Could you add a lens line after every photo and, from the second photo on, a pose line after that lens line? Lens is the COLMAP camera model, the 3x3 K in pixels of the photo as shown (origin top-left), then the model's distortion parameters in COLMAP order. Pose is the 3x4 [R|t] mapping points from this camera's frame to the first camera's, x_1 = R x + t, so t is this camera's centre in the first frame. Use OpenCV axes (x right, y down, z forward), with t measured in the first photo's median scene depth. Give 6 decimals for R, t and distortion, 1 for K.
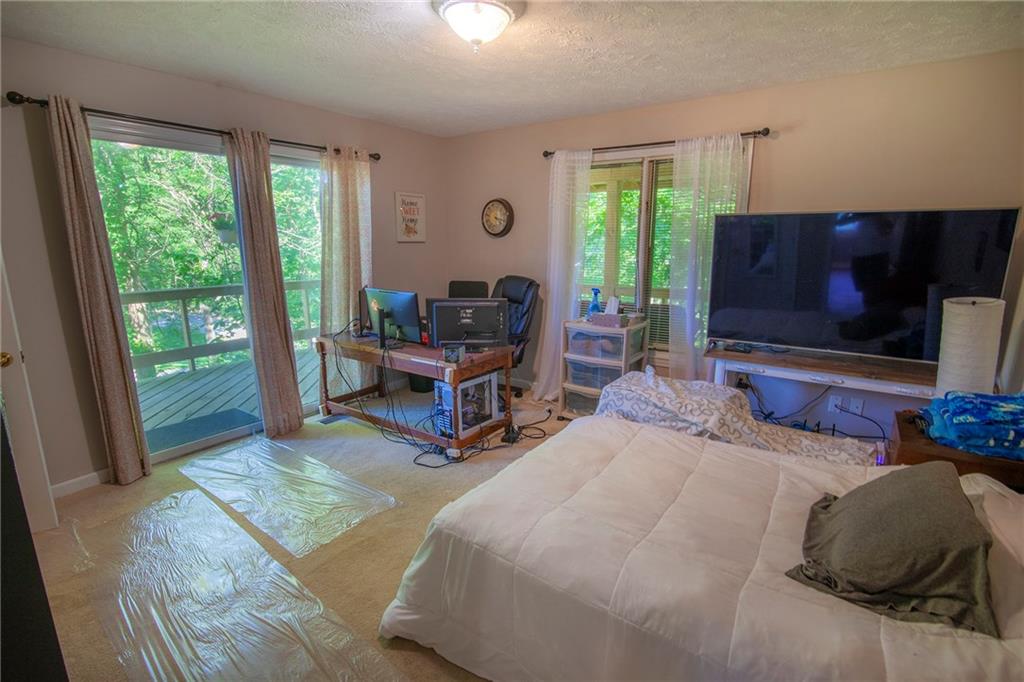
lens RADIAL K [[489.6, 0, 511.6], [0, 489.6, 343.3], [0, 0, 1]] dist [-0.016066, 0.000954]
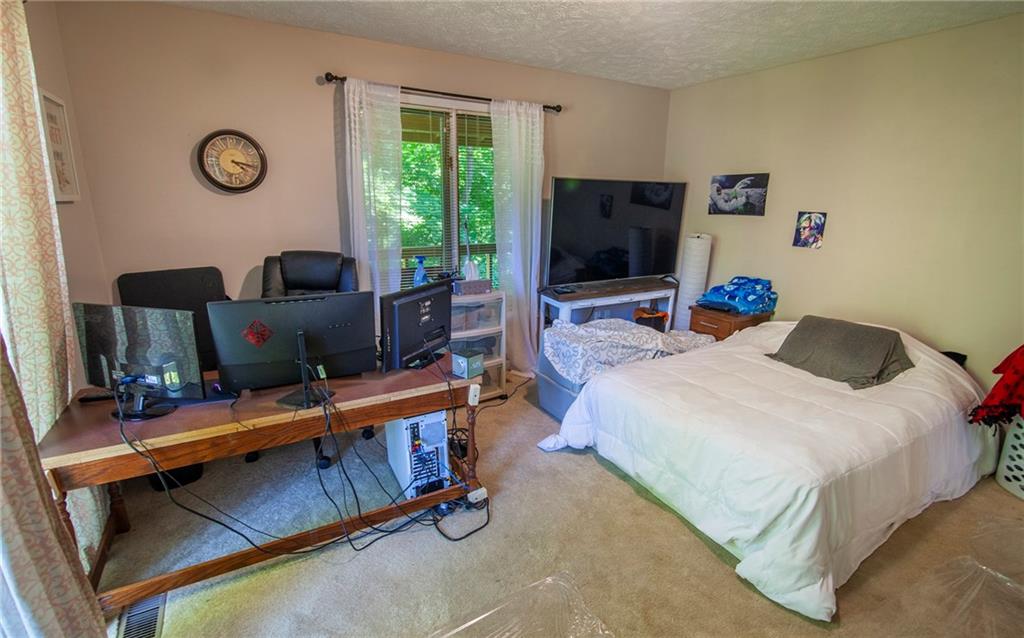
lens RADIAL K [[488.4, 0, 507.0], [0, 488.4, 321.5], [0, 0, 1]] dist [-0.001050, 0.000168]
pose [[0.398928, -0.223775, 0.889259, -0.664279], [0.178837, 0.970131, 0.163898, -0.134758], [-0.899374, 0.093649, 0.427032, 0.601140]]
